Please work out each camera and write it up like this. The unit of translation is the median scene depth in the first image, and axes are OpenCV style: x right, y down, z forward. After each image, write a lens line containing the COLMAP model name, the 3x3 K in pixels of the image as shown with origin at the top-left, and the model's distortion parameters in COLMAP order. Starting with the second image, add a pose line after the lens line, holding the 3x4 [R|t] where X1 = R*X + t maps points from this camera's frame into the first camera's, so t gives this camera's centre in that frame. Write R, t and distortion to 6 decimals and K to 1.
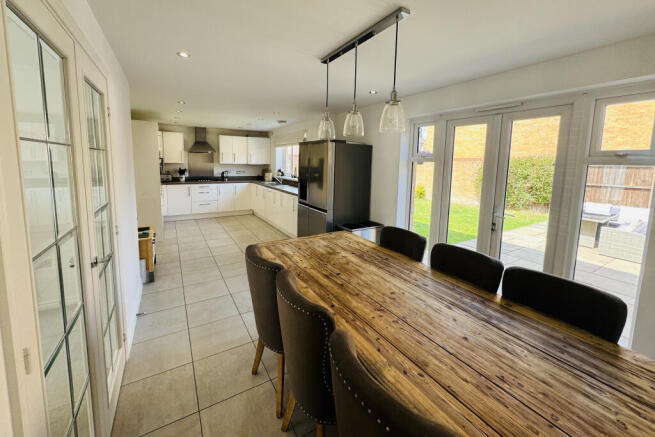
lens RADIAL K [[263.0, 0, 327.1], [0, 263.0, 190.8], [0, 0, 1]] dist [0.001562, 0.000248]
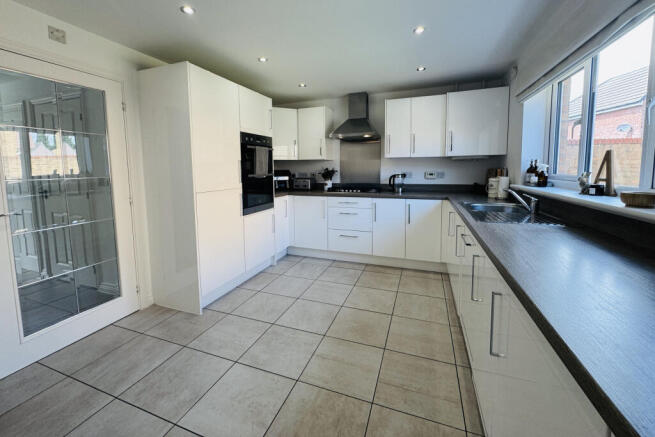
lens RADIAL K [[263.0, 0, 327.1], [0, 263.0, 190.8], [0, 0, 1]] dist [0.001562, 0.000248]
pose [[0.609204, 0.041721, -0.791915, -0.078349], [-0.066829, 0.997764, 0.001155, -0.034213], [0.790192, 0.052219, 0.610630, 0.603790]]
